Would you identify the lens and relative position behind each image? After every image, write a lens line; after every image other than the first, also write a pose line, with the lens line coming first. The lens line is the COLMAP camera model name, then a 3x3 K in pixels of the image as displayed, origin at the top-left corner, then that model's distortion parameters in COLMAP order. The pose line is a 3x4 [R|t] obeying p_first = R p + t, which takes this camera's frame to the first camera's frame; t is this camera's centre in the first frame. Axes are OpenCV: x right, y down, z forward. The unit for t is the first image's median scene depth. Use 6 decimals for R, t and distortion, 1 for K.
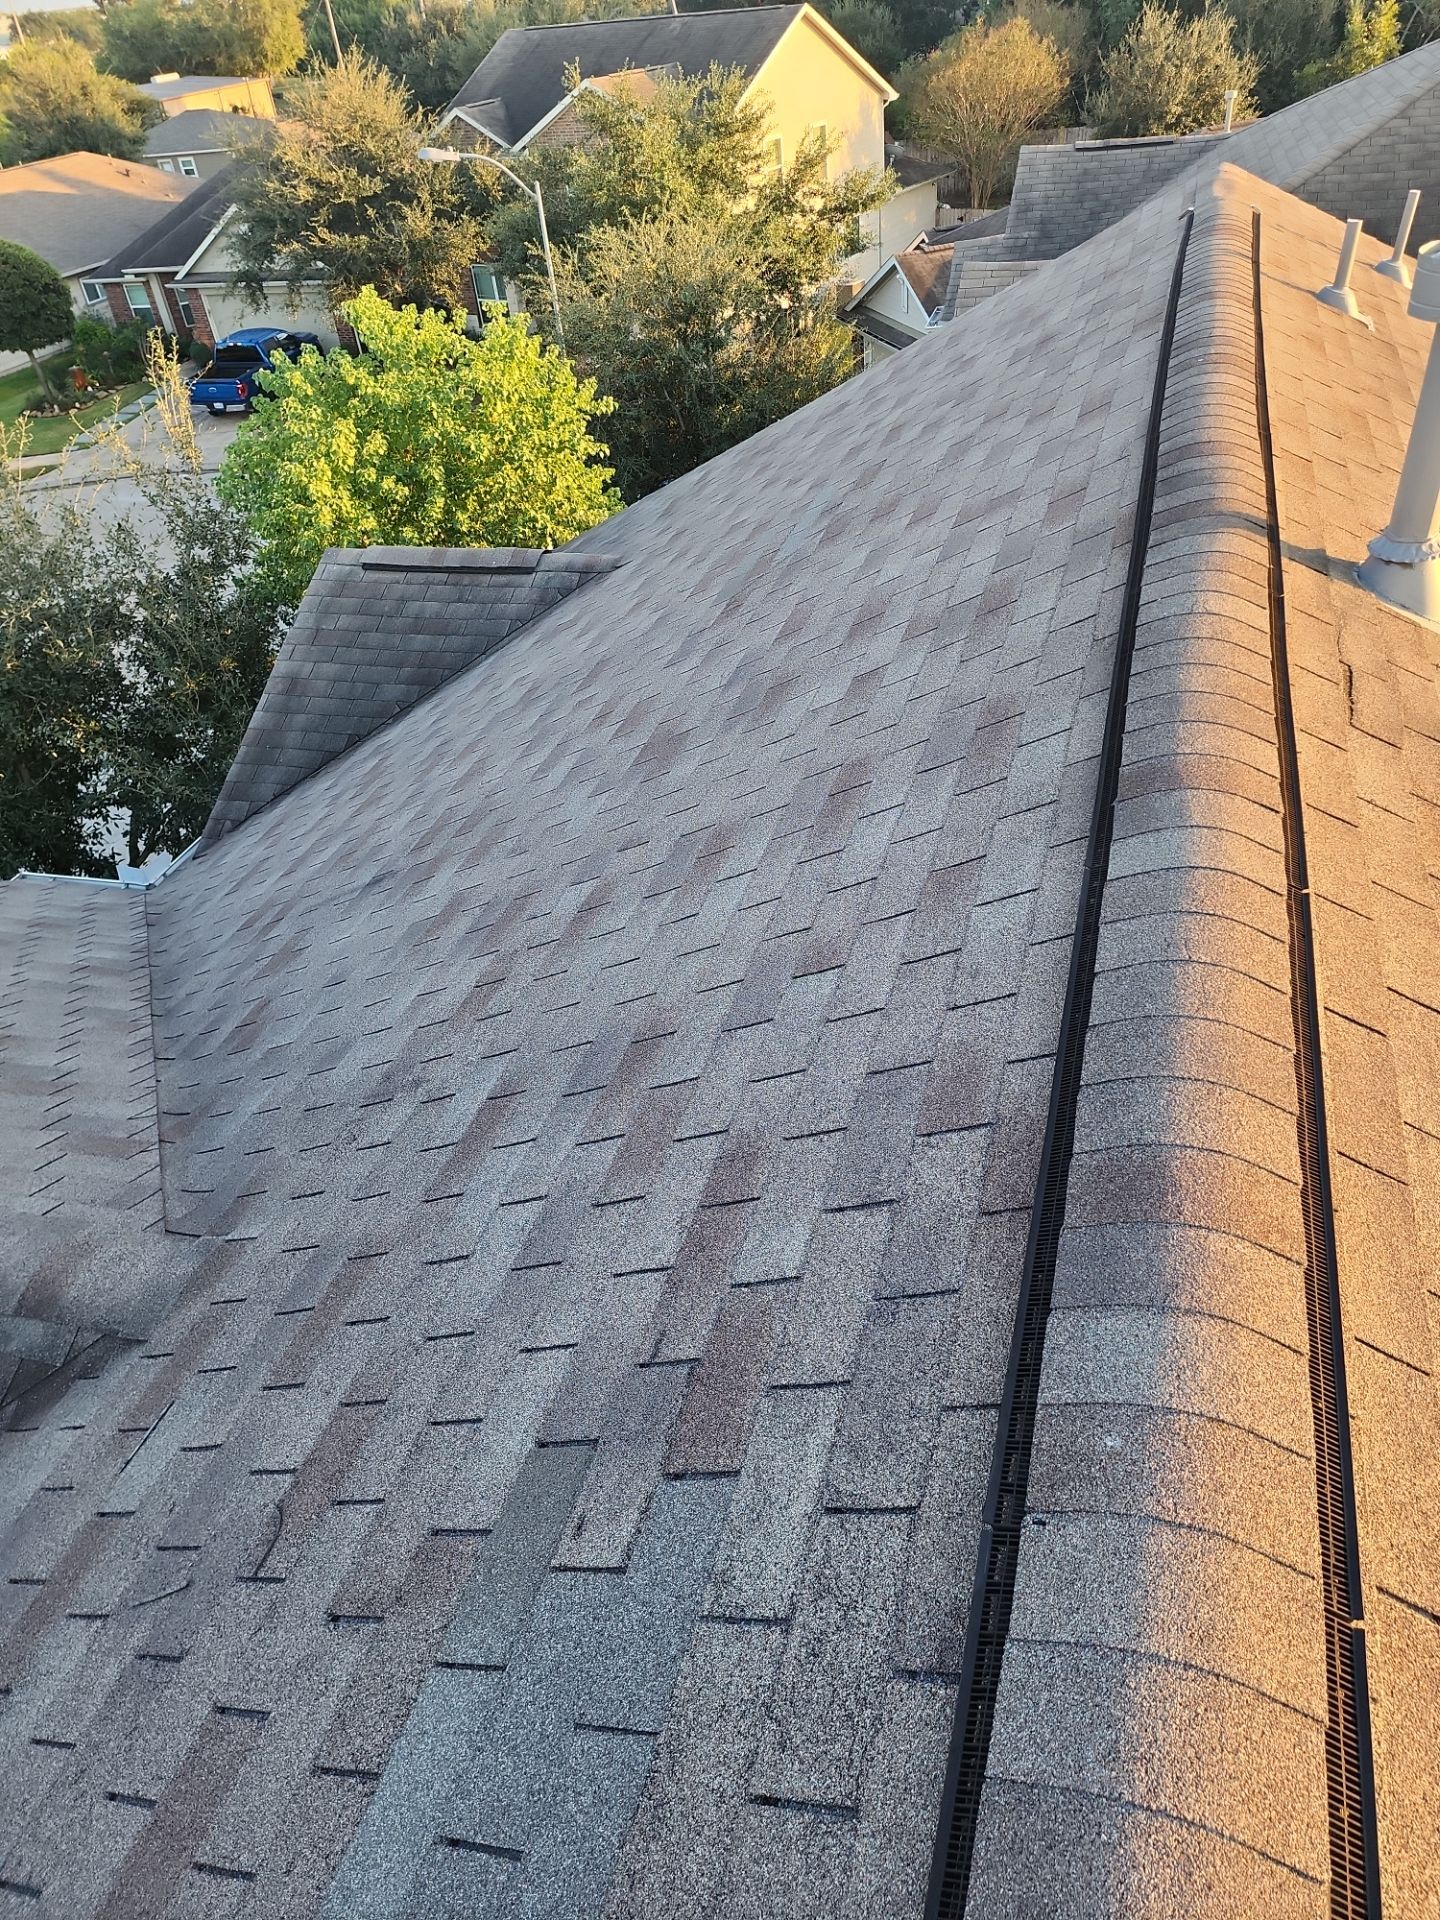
lens RADIAL K [[1311.4, 0, 714.8], [0, 1311.4, 952.7], [0, 0, 1]] dist [0.076851, -0.067468]
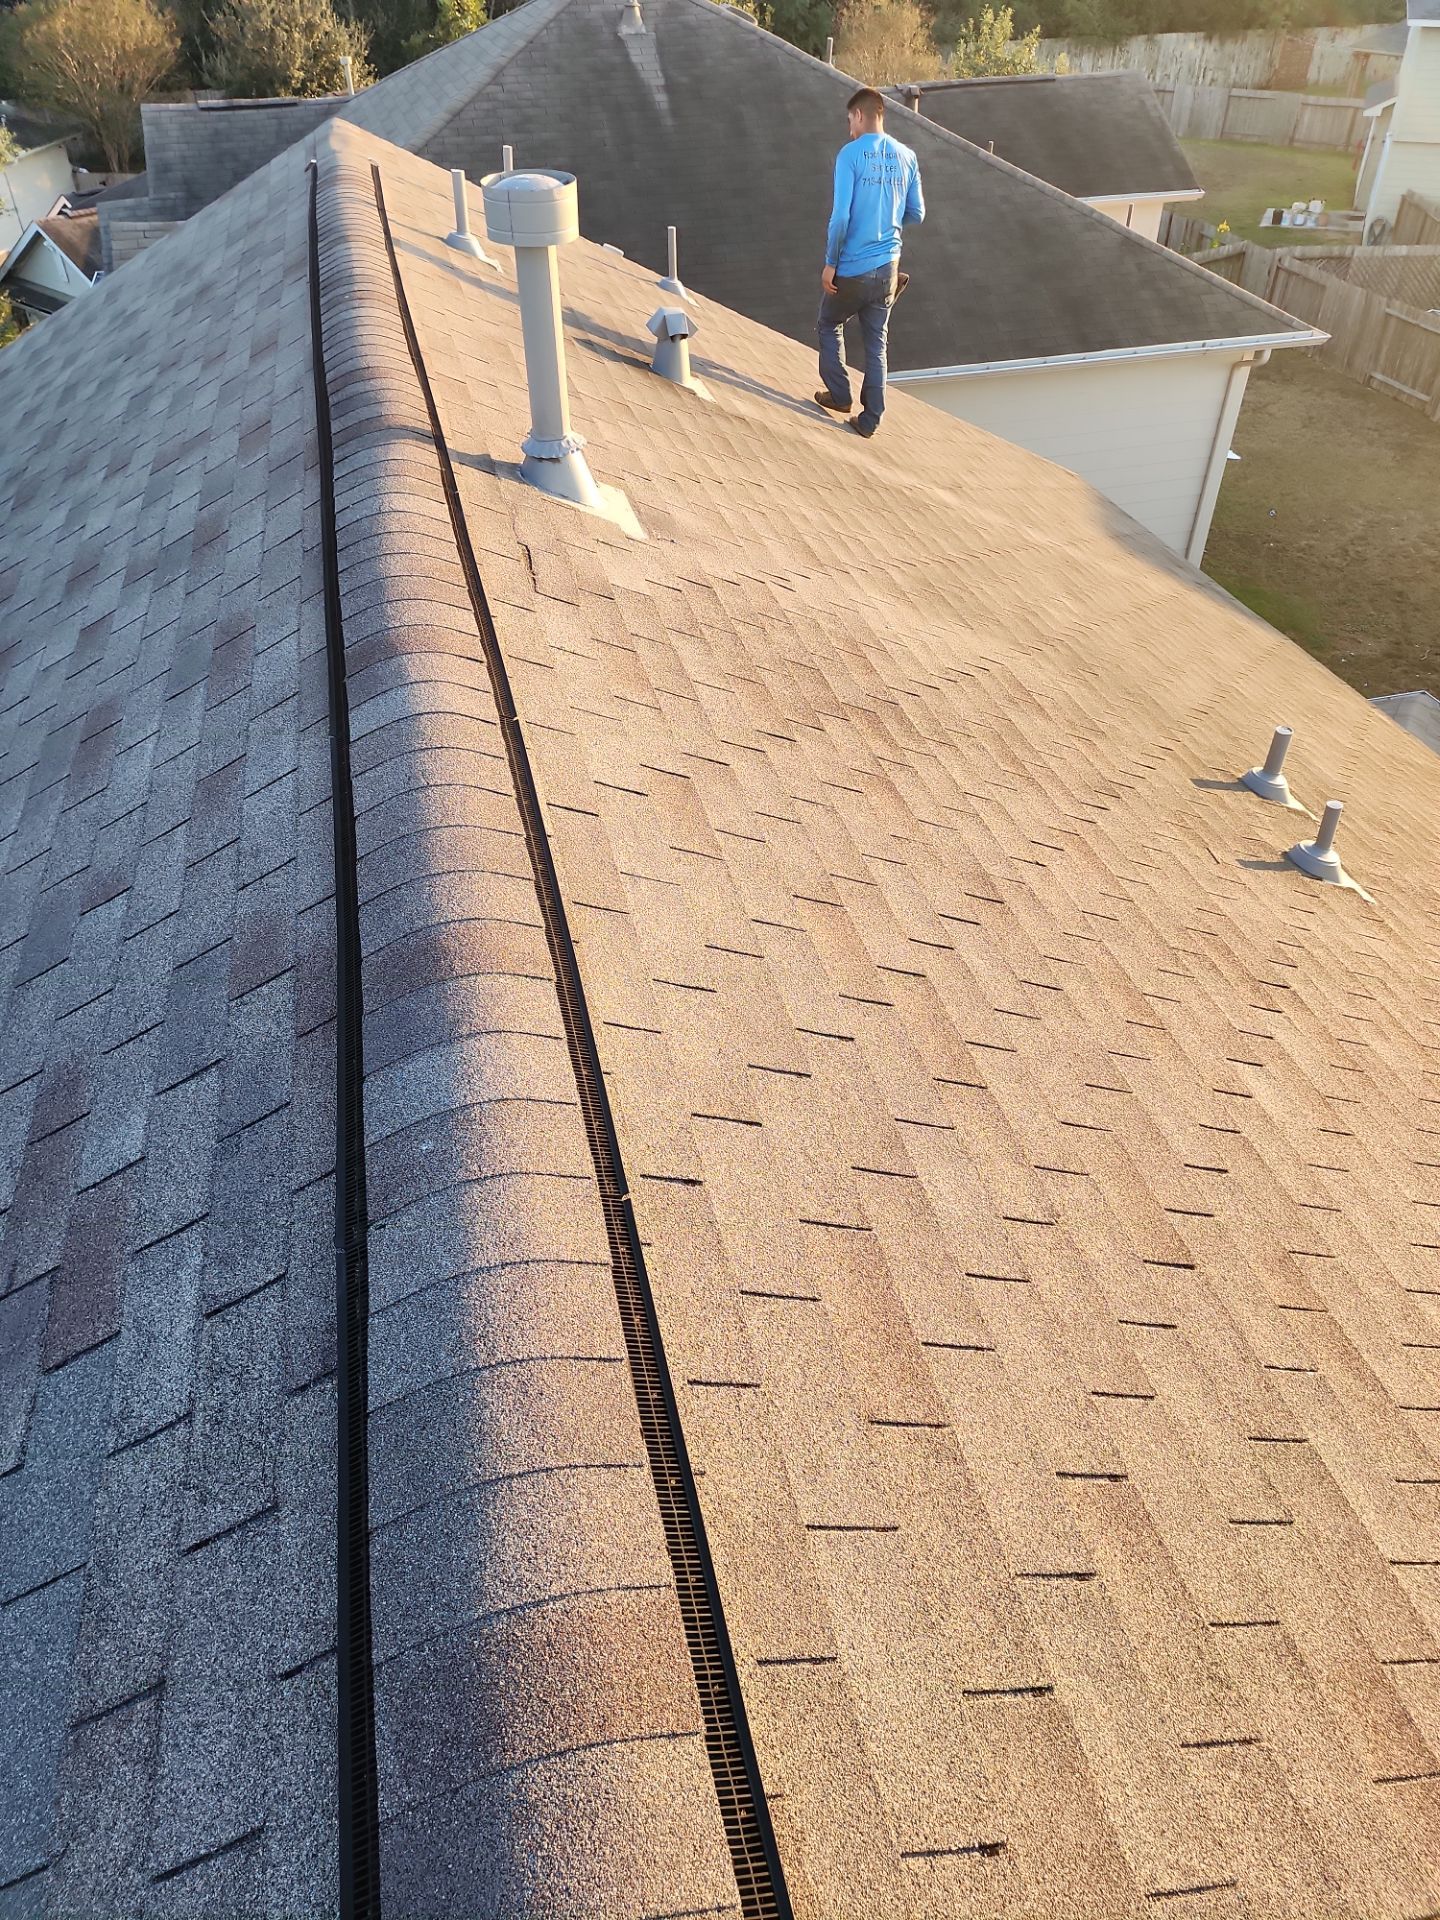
lens RADIAL K [[1296.5, 0, 717.2], [0, 1296.5, 926.6], [0, 0, 1]] dist [0.077695, -0.069871]
pose [[0.854333, -0.261404, 0.449202, 0.020457], [0.256332, 0.963802, 0.073349, 0.070796], [-0.452115, 0.052480, 0.890414, -0.082245]]
